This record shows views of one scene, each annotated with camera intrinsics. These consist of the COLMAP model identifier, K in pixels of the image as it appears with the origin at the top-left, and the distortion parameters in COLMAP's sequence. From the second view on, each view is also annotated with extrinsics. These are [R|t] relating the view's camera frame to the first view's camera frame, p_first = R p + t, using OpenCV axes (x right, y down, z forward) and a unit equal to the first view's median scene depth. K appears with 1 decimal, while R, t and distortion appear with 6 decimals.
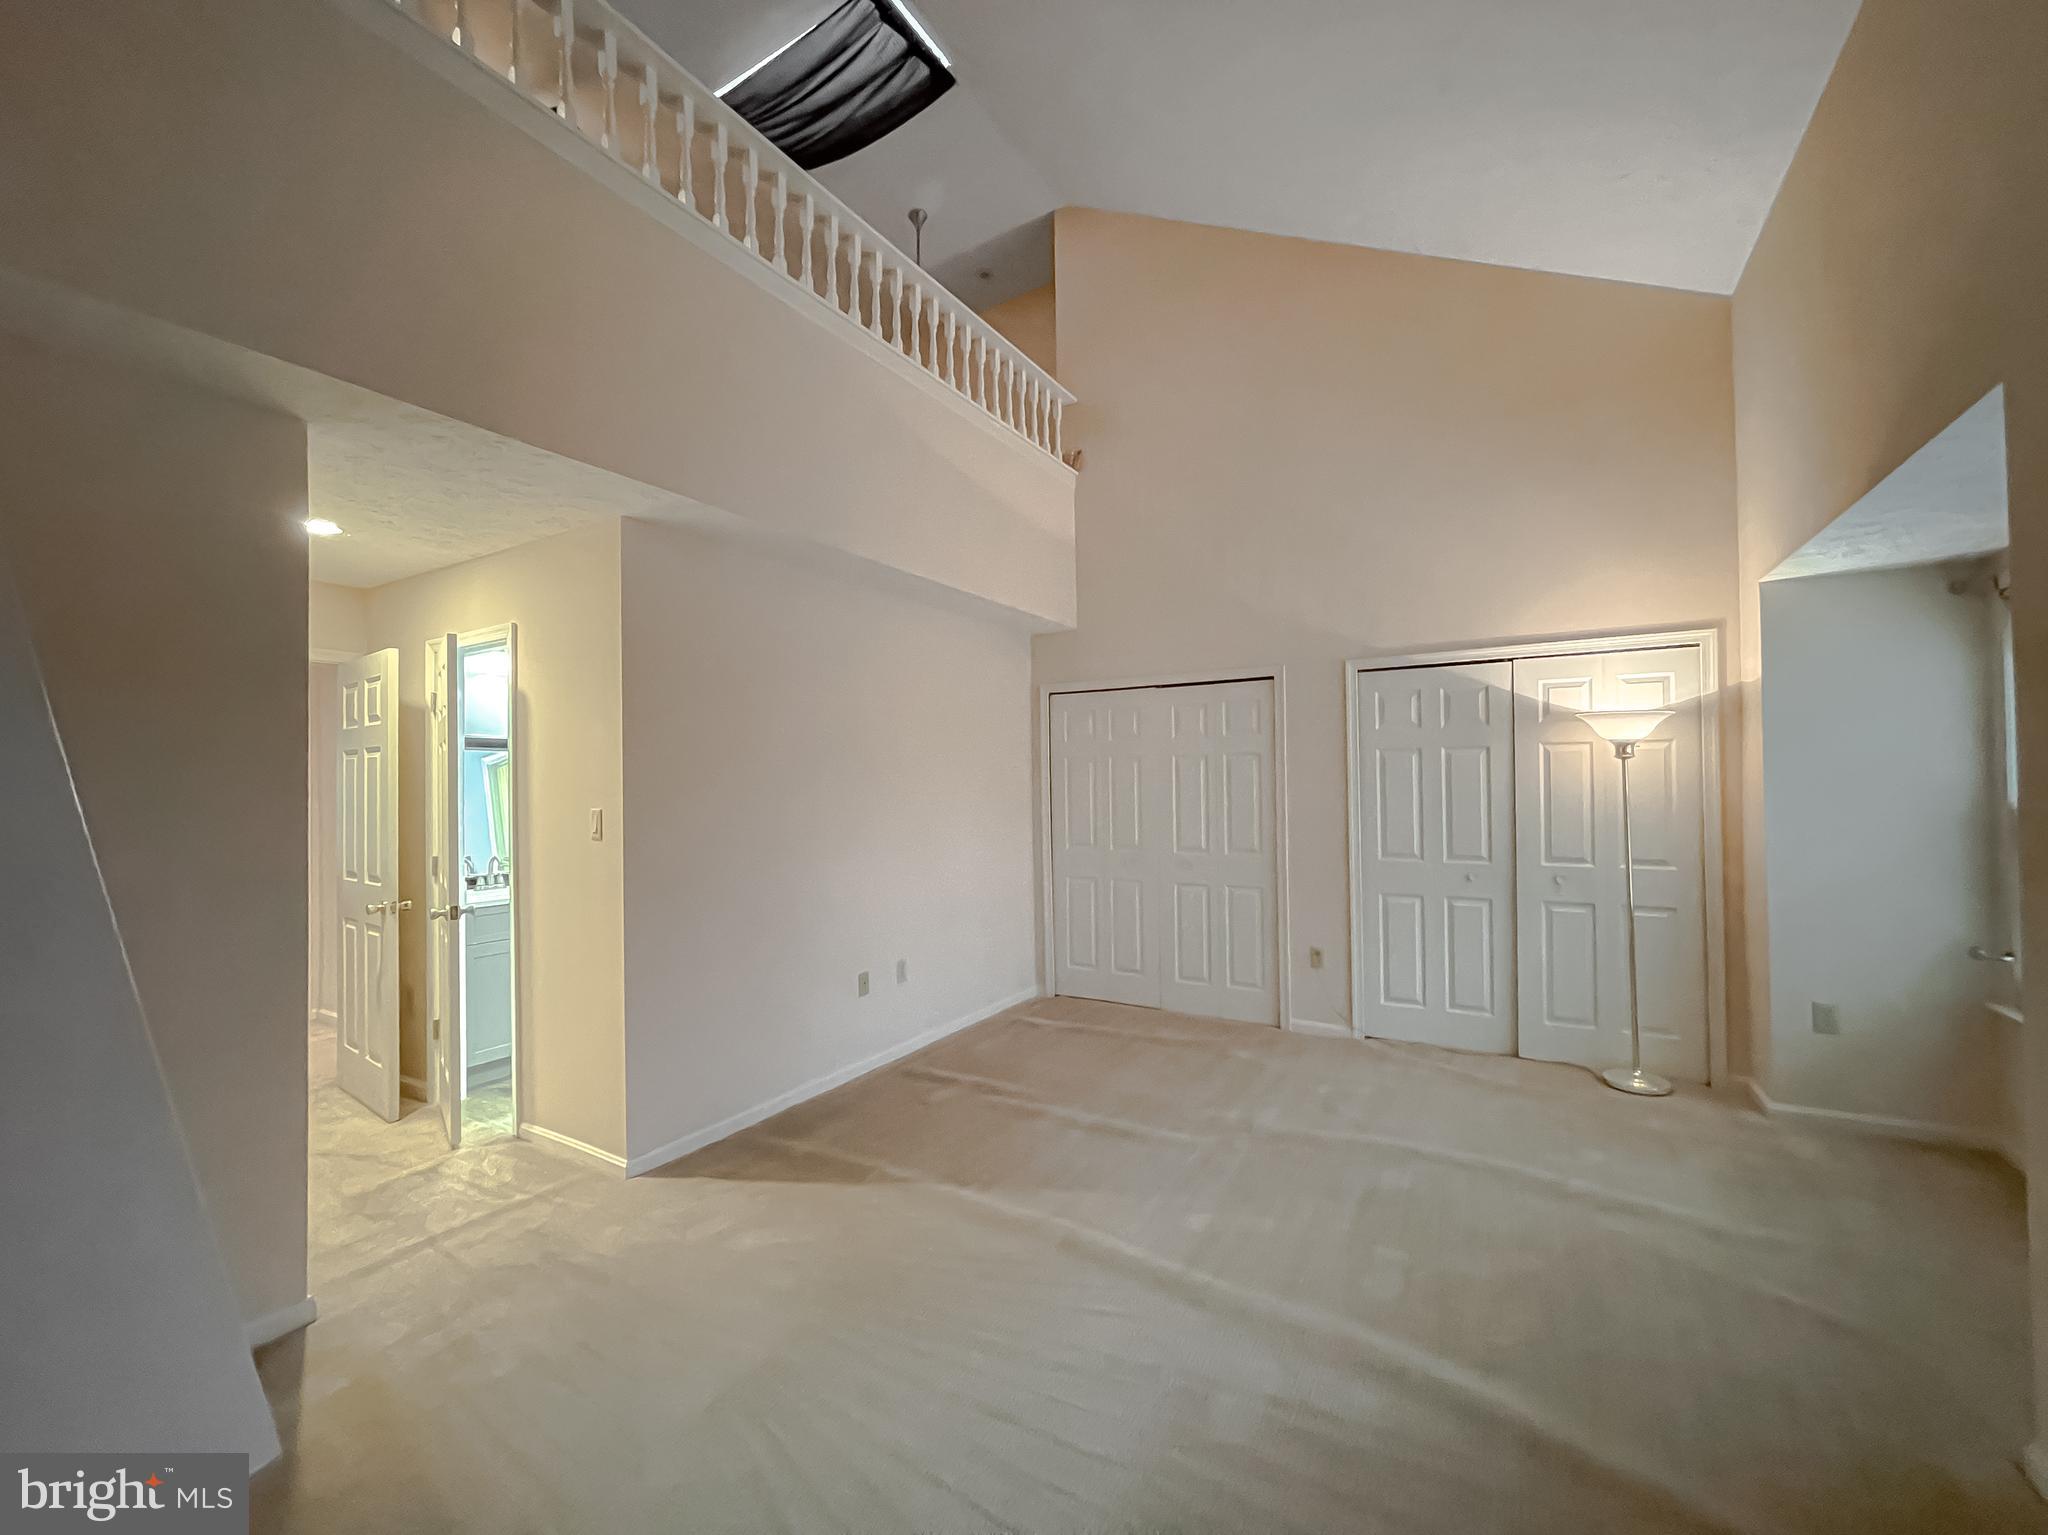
lens RADIAL K [[844.1, 0, 1024.0], [0, 844.1, 767.5], [0, 0, 1]] dist [-0.013929, 0.009663]
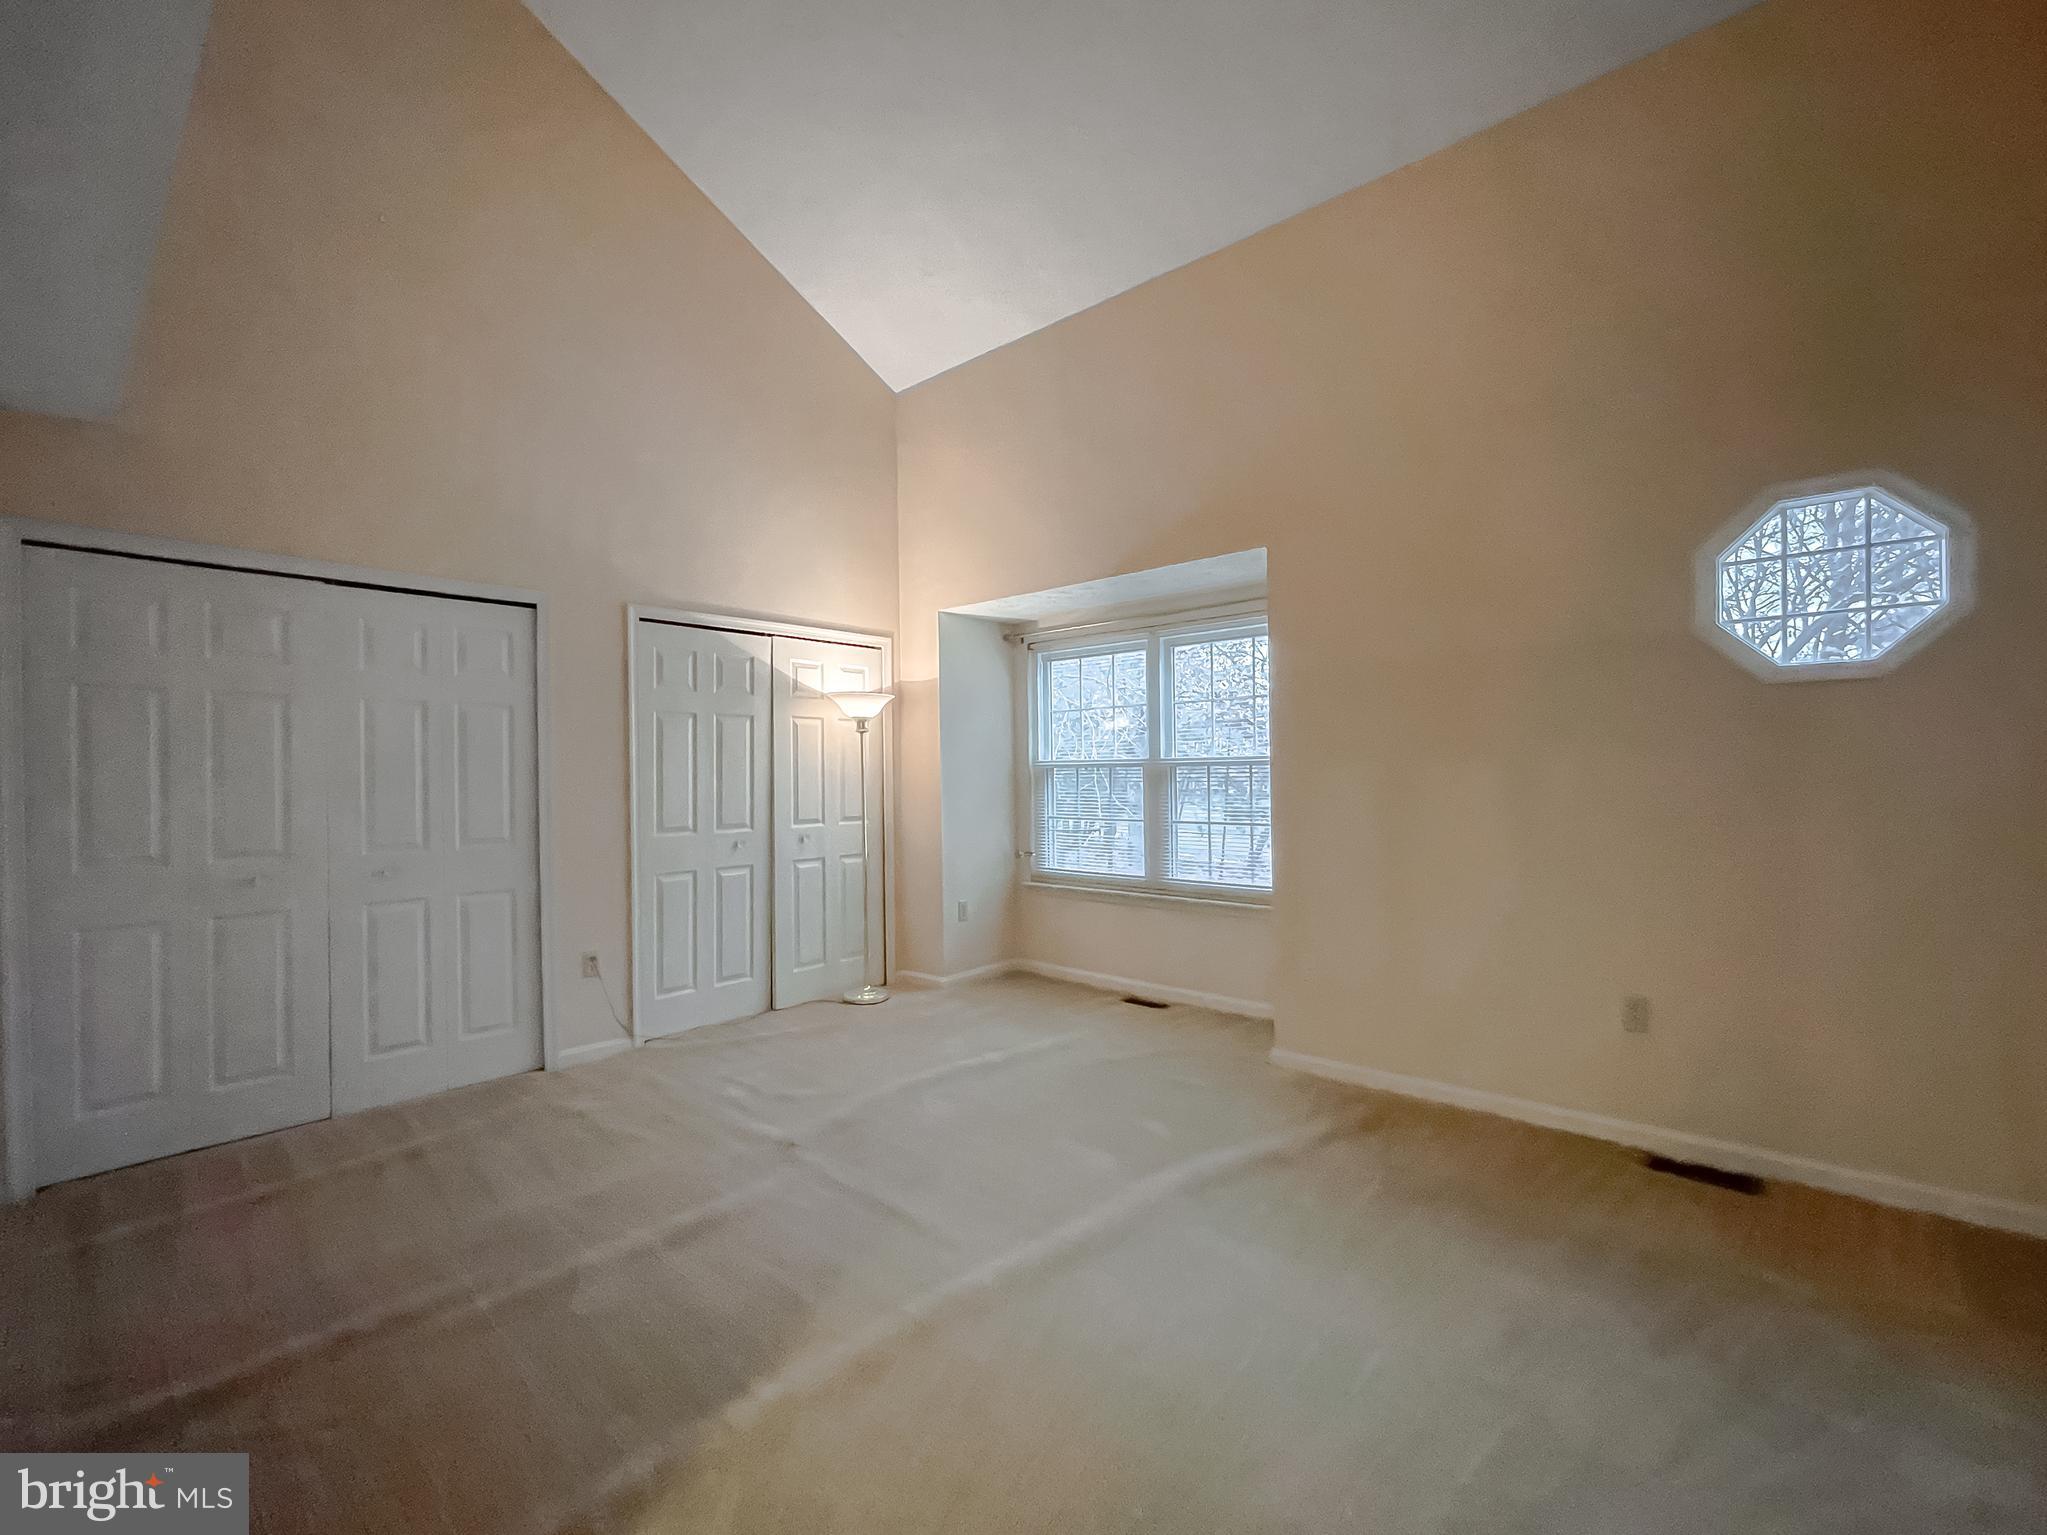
lens RADIAL K [[875.9, 0, 1016.8], [0, 875.9, 771.6], [0, 0, 1]] dist [0.000635, 0.000120]
pose [[0.184418, 0.012695, 0.982766, -0.450804], [-0.005618, 0.999914, -0.011863, 0.055183], [-0.982832, -0.003333, 0.184473, 0.502335]]
